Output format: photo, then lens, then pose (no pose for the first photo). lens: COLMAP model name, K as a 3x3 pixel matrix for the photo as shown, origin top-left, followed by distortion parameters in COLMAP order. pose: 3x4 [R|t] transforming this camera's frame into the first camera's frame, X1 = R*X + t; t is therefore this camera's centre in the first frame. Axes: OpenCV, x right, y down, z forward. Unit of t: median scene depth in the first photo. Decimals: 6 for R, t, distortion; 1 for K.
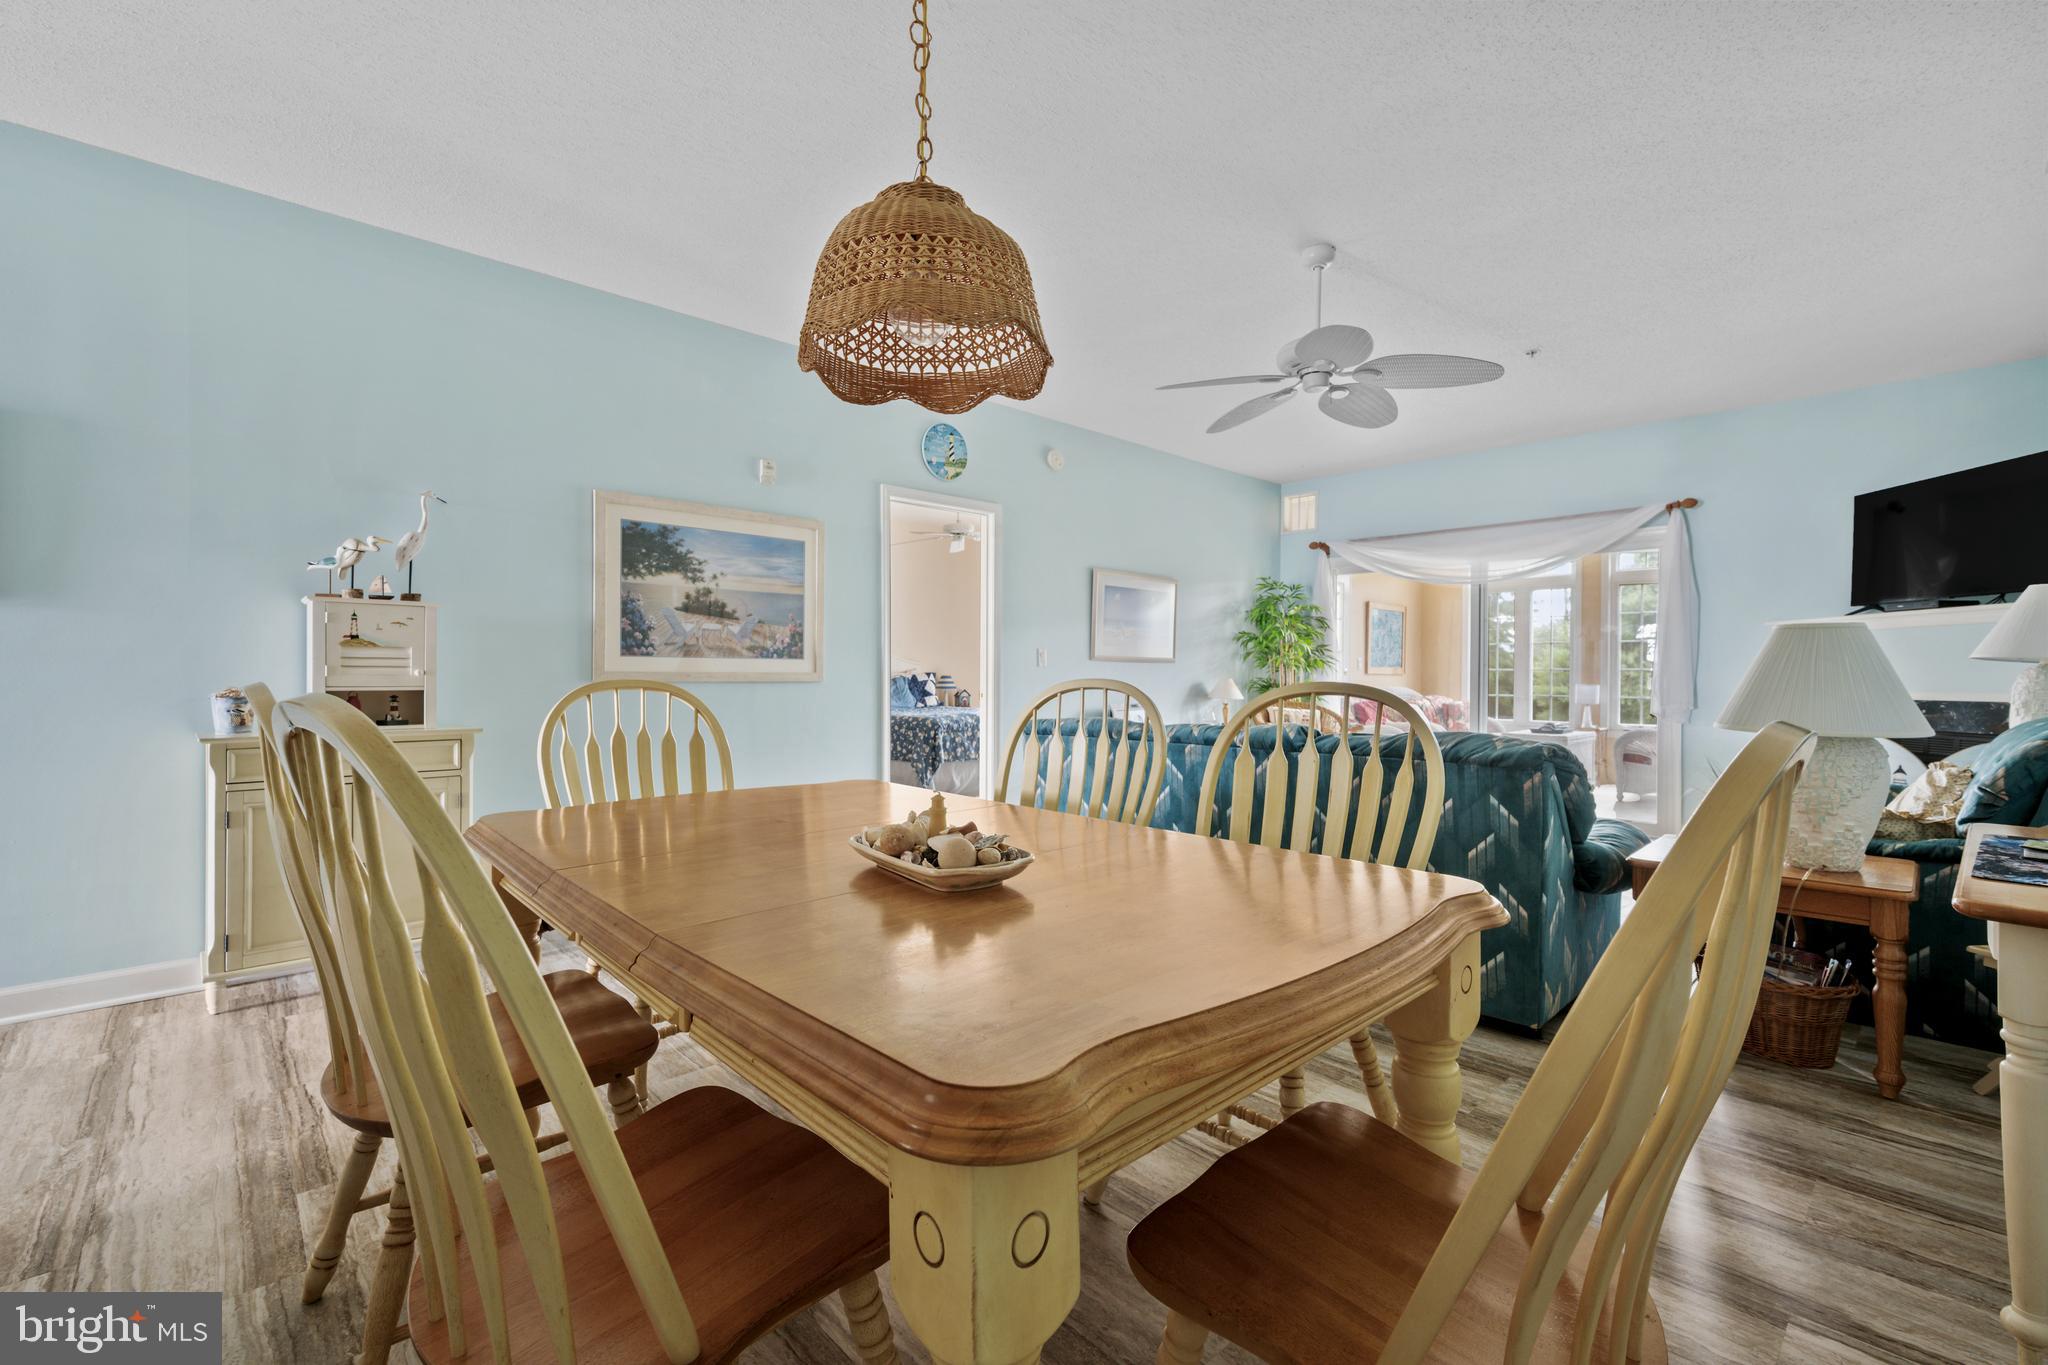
lens RADIAL K [[868.4, 0, 1032.9], [0, 868.4, 669.7], [0, 0, 1]] dist [-0.000483, -0.000086]
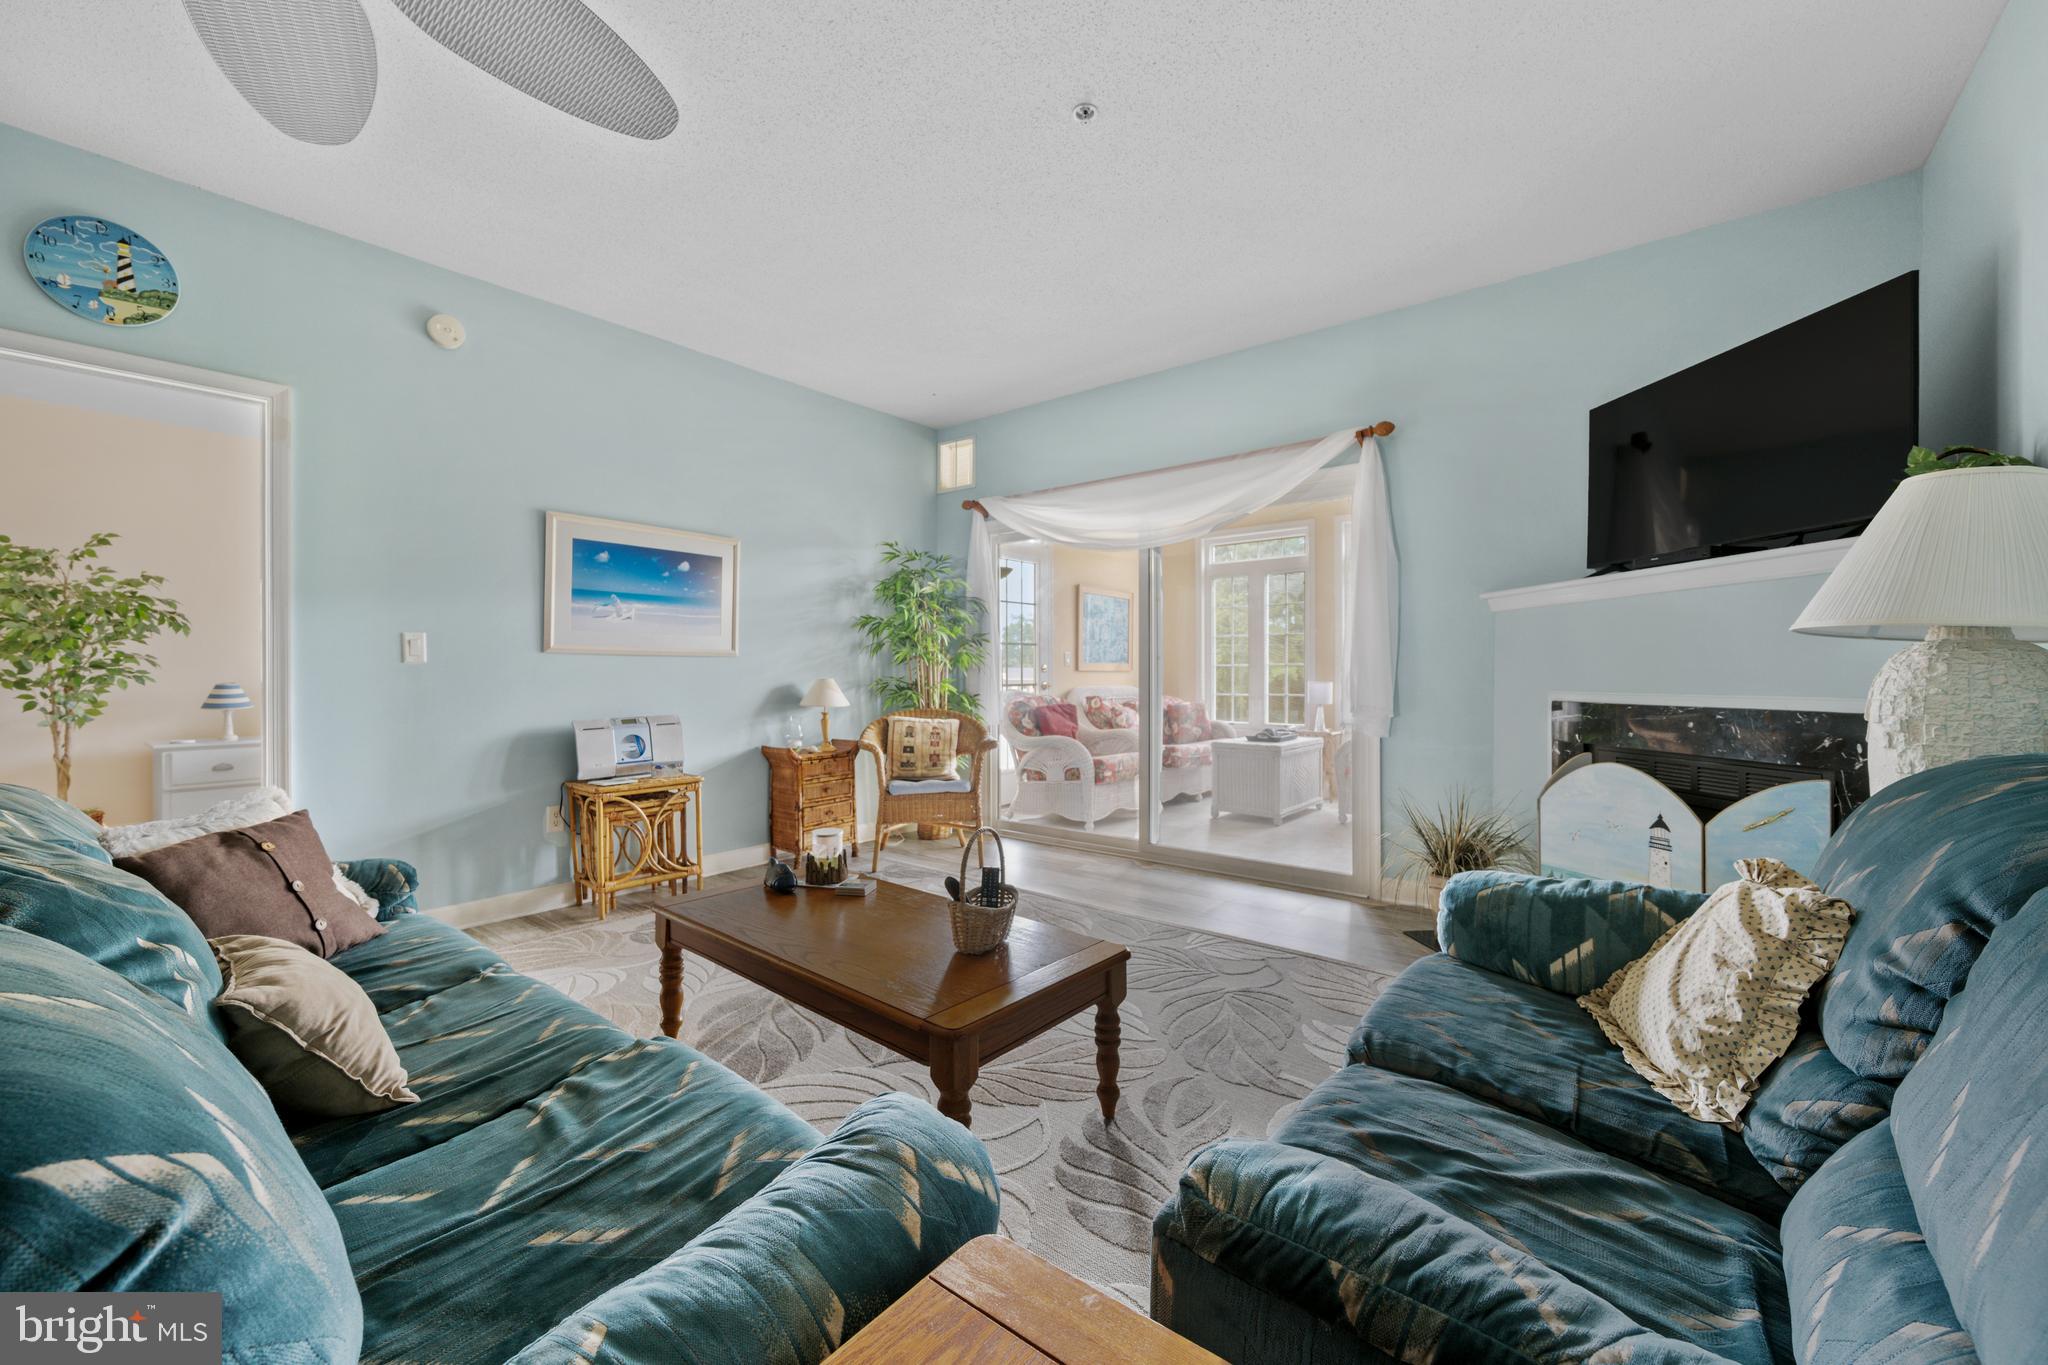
lens RADIAL K [[813.7, 0, 1019.1], [0, 813.7, 662.4], [0, 0, 1]] dist [-0.001450, 0.000024]
pose [[0.990307, -0.006003, 0.138767, 0.334790], [0.007082, 0.999948, -0.007278, 0.003095], [-0.138716, 0.008190, 0.990298, 0.349439]]
